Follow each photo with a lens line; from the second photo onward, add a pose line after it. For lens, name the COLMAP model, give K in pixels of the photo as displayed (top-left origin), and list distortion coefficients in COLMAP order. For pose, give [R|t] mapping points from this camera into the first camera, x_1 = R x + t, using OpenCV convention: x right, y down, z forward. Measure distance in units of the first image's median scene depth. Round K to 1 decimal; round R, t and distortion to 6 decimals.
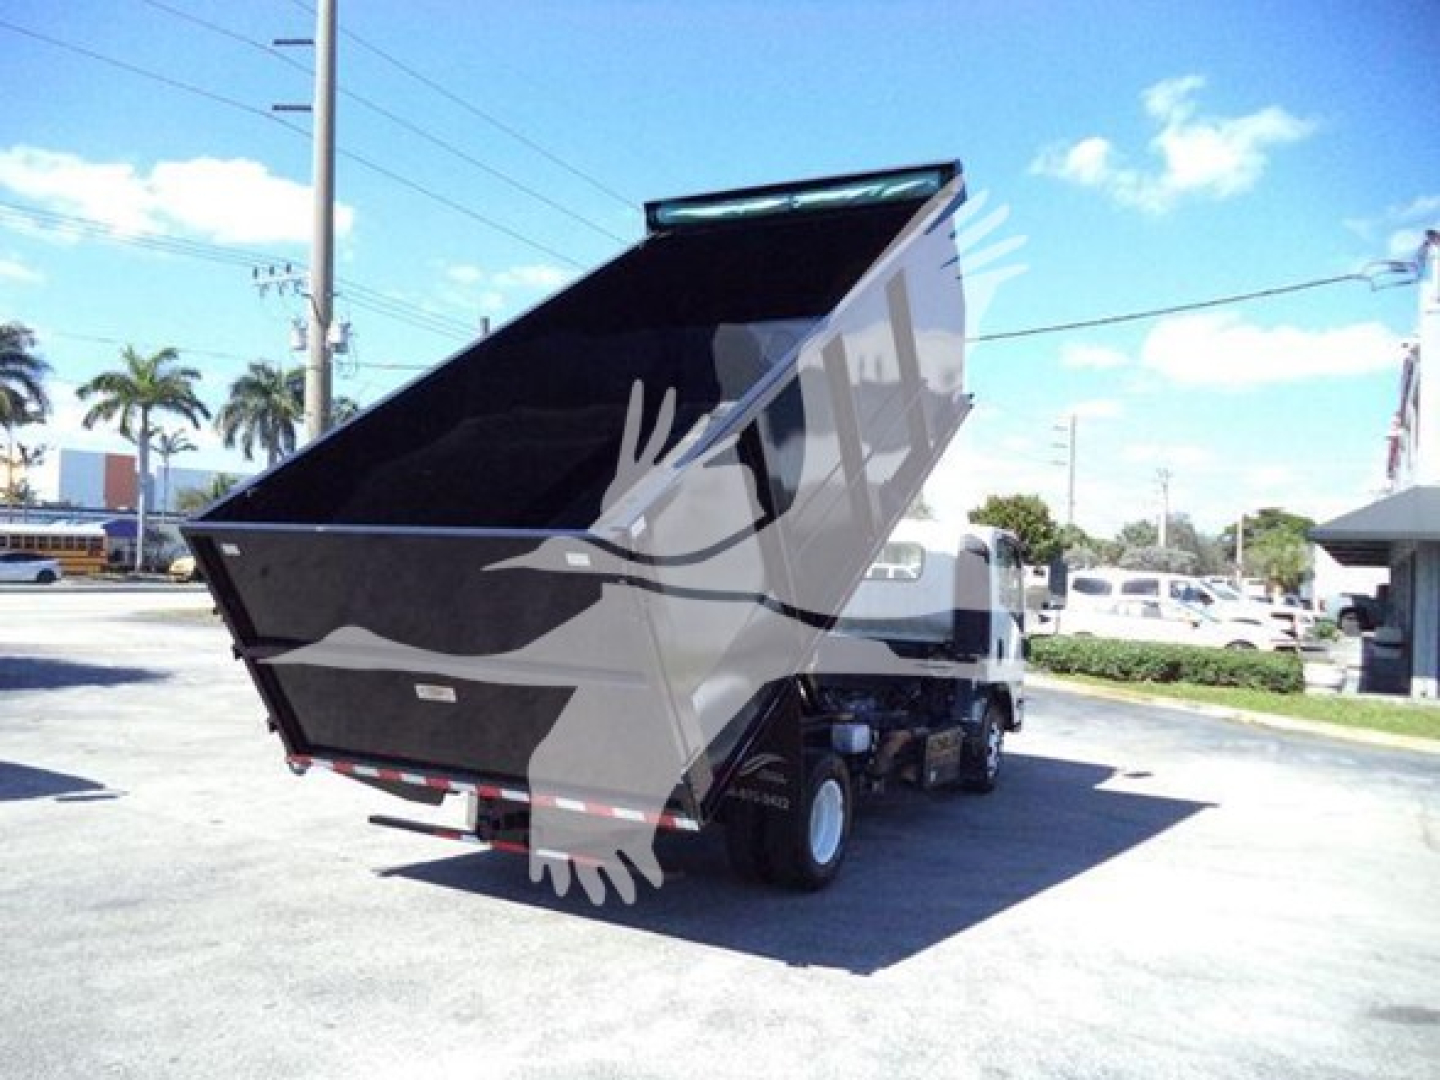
lens RADIAL K [[1185.4, 0, 710.2], [0, 1185.4, 525.5], [0, 0, 1]] dist [-0.021804, -0.012150]
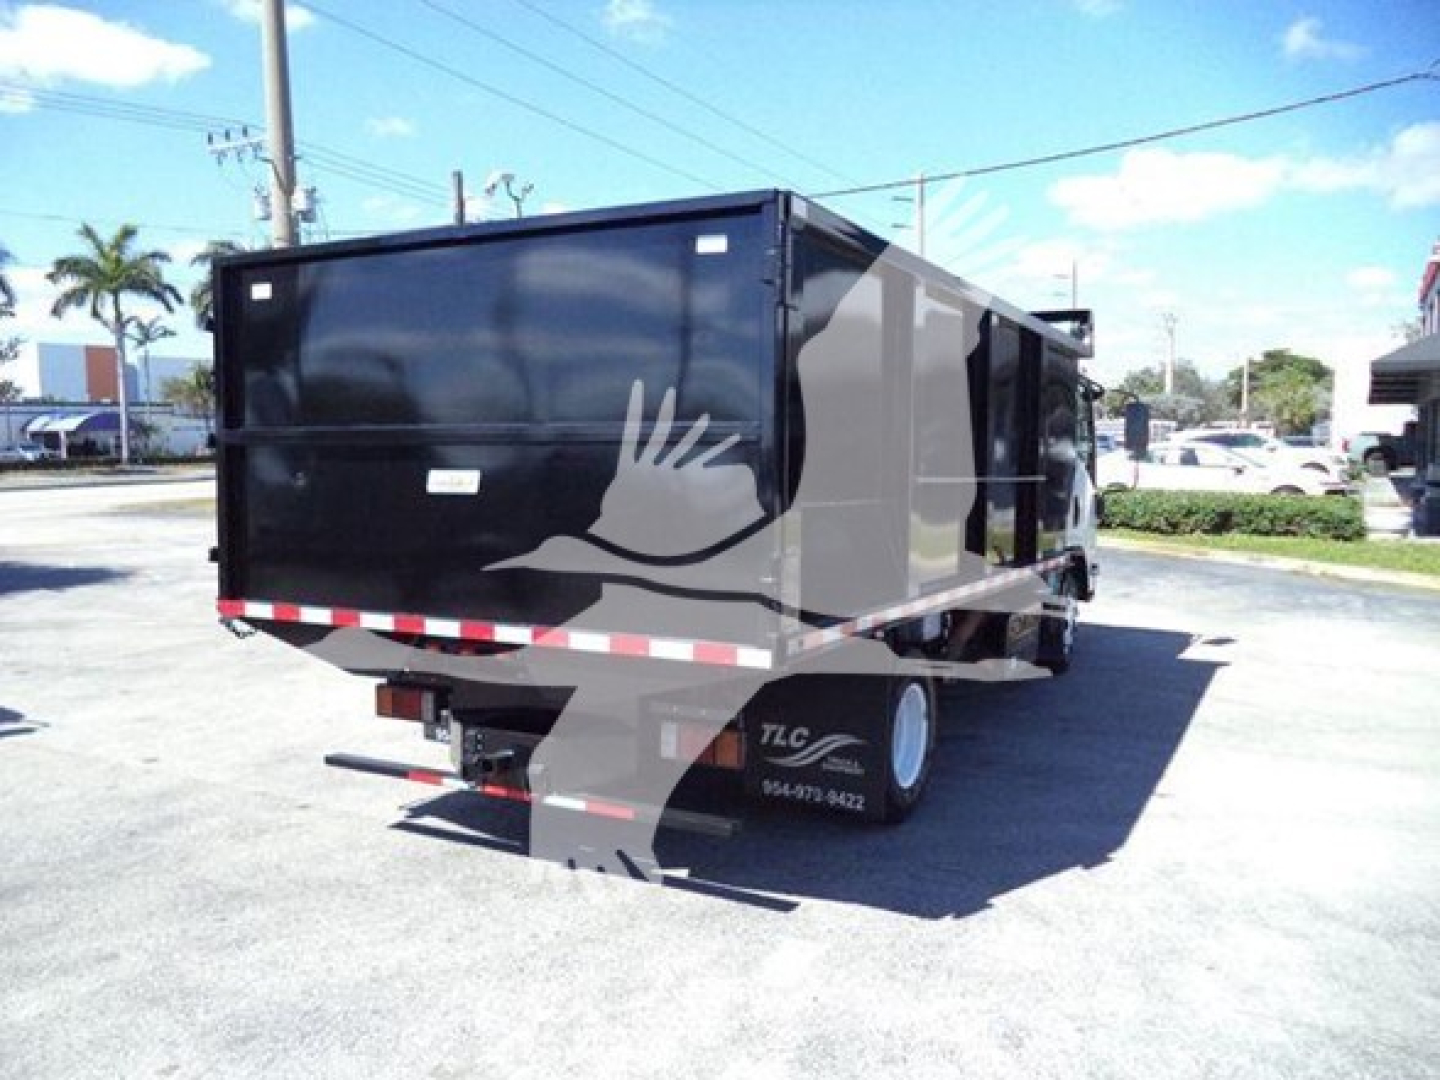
lens RADIAL K [[1185.4, 0, 706.2], [0, 1185.4, 533.3], [0, 0, 1]] dist [-0.021804, -0.012150]
pose [[0.999072, -0.042964, -0.002989, -0.016631], [0.043017, 0.992118, 0.117689, 0.010695], [-0.002091, -0.117708, 0.993046, 0.138234]]
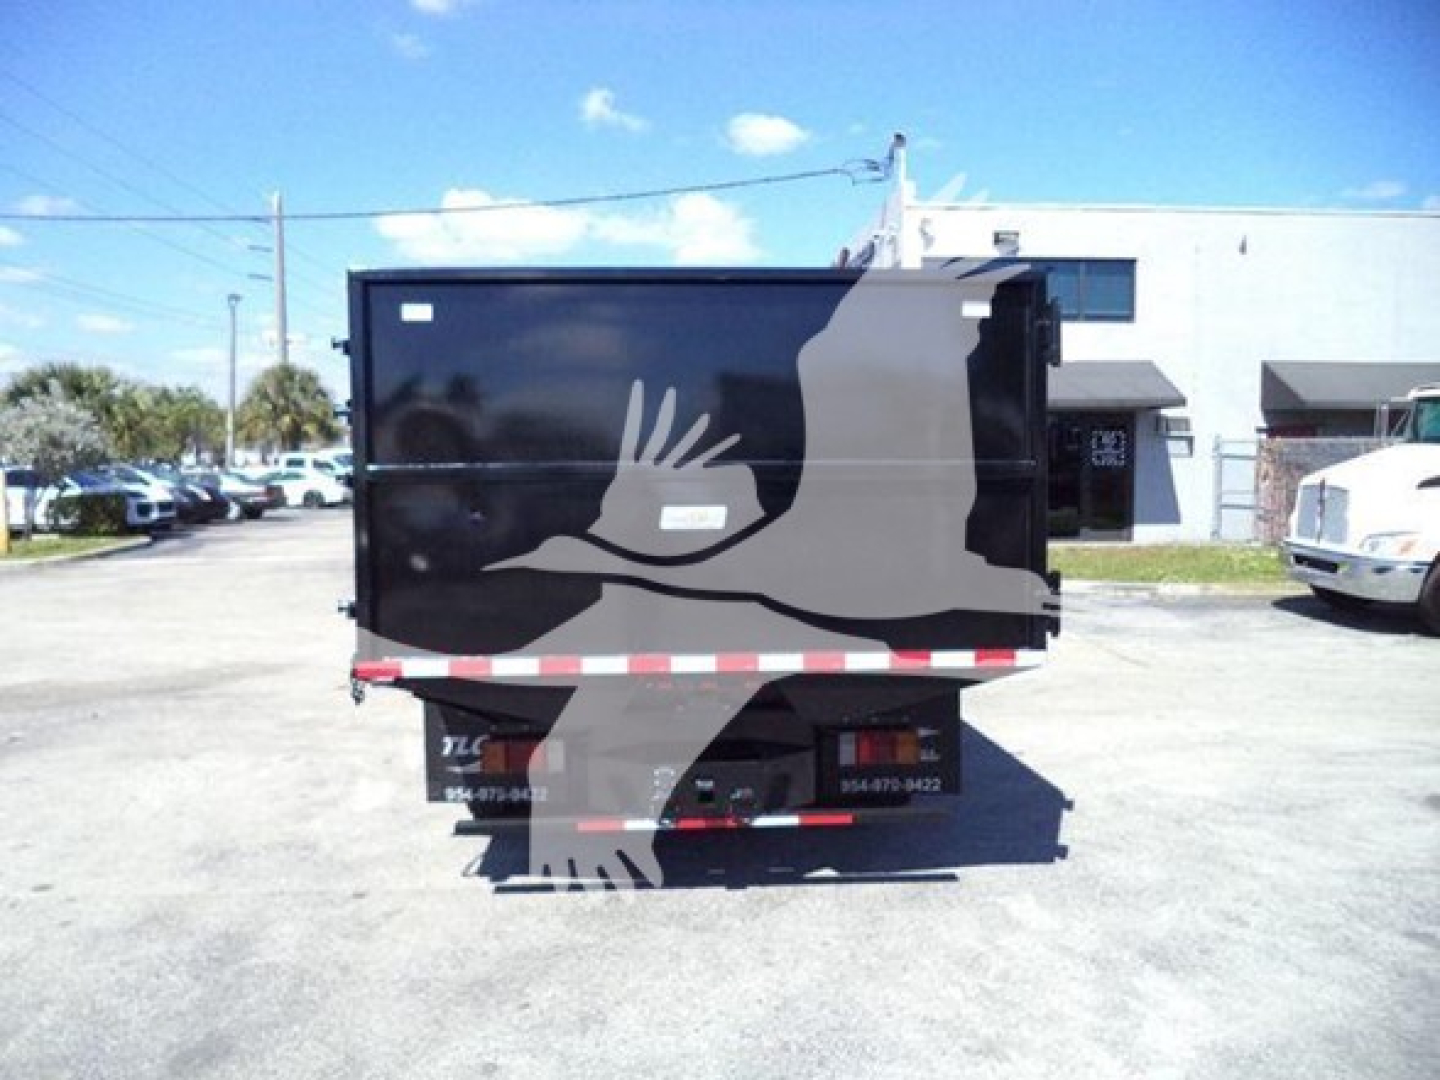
lens RADIAL K [[1185.4, 0, 732.1], [0, 1185.4, 539.9], [0, 0, 1]] dist [-0.021804, -0.012150]
pose [[0.841866, -0.080767, 0.533609, -0.286665], [0.021089, 0.992906, 0.117013, -0.001774], [-0.539274, -0.087256, 0.837598, 0.188098]]
